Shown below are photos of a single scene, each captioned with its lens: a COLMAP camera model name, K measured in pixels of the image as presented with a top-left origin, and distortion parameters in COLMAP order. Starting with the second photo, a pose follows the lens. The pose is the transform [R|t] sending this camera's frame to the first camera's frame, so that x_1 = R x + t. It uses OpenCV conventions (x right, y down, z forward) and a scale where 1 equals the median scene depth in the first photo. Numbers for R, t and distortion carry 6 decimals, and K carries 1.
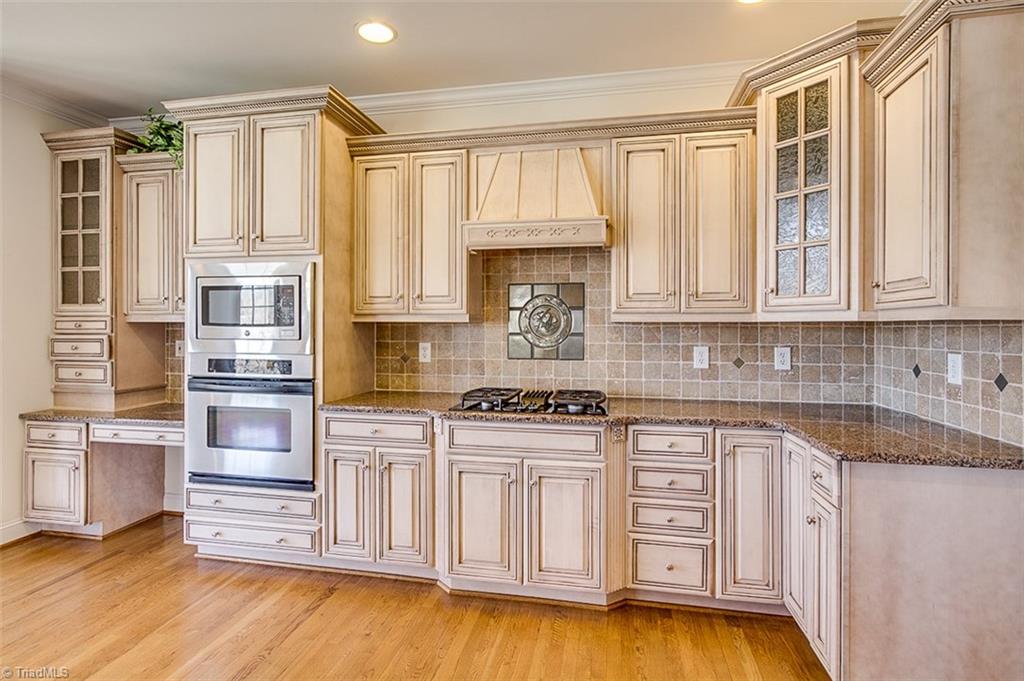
lens RADIAL K [[514.3, 0, 512.6], [0, 514.3, 326.5], [0, 0, 1]] dist [-0.001135, -0.000022]
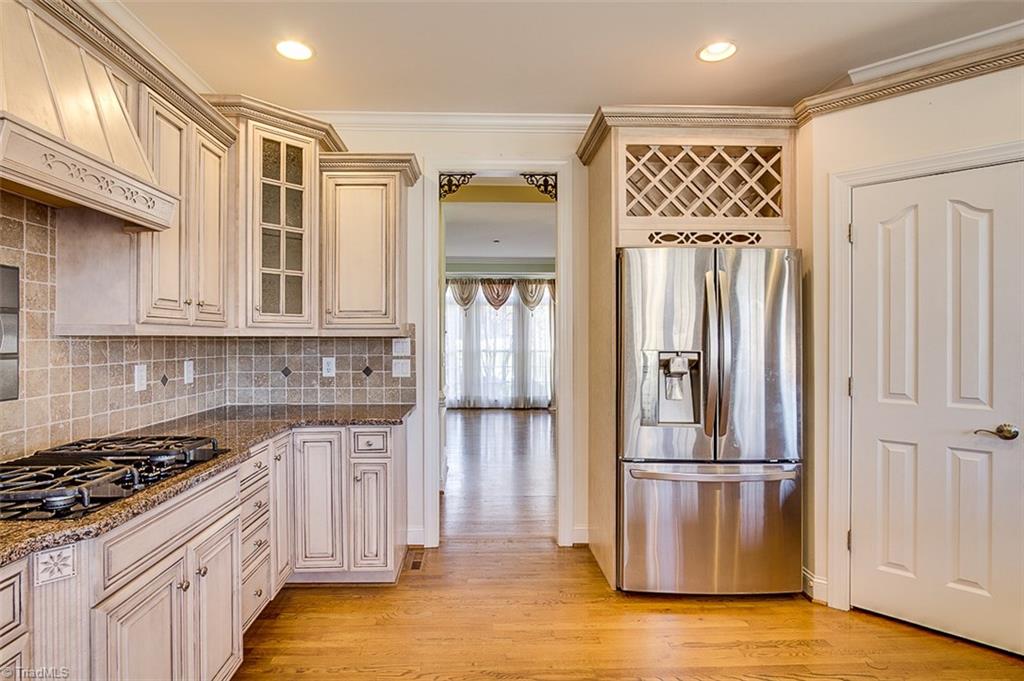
lens RADIAL K [[523.2, 0, 484.9], [0, 523.2, 338.3], [0, 0, 1]] dist [-0.012934, 0.000088]
pose [[-0.214209, -0.001200, 0.976787, -0.609283], [0.000296, 0.999999, 0.001293, -0.005285], [-0.976788, 0.000566, -0.214208, 0.666524]]
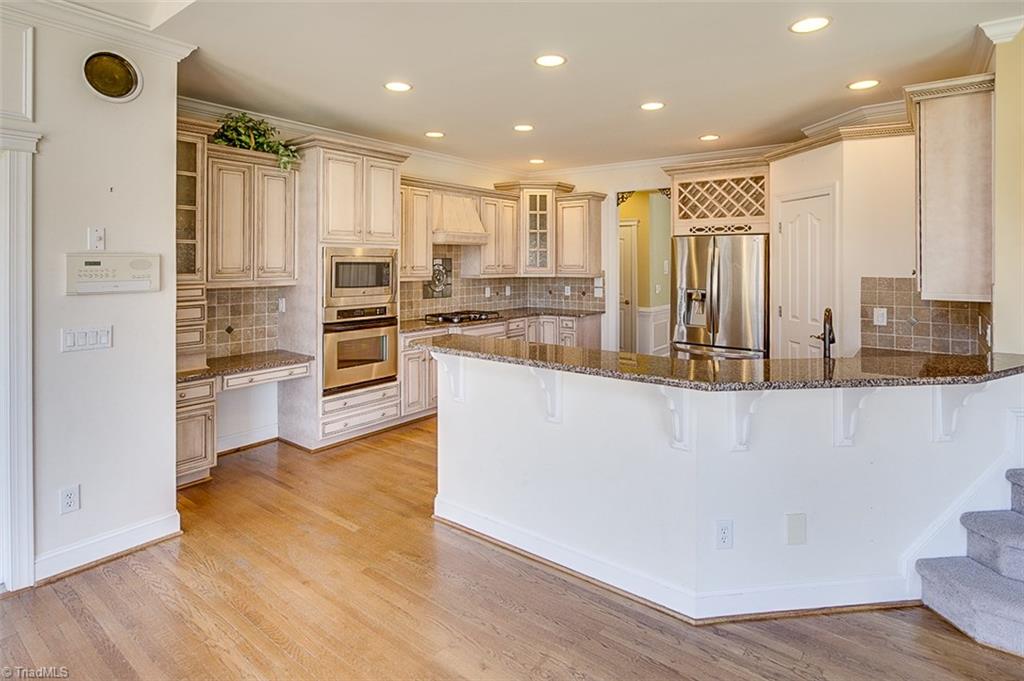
lens RADIAL K [[539.5, 0, 511.4], [0, 539.5, 258.9], [0, 0, 1]] dist [0.000742, 0.000086]
pose [[0.443342, 0.002344, 0.896349, -1.805840], [0.000817, 0.999995, -0.003020, -0.083439], [-0.896352, 0.002071, 0.443338, -0.154470]]
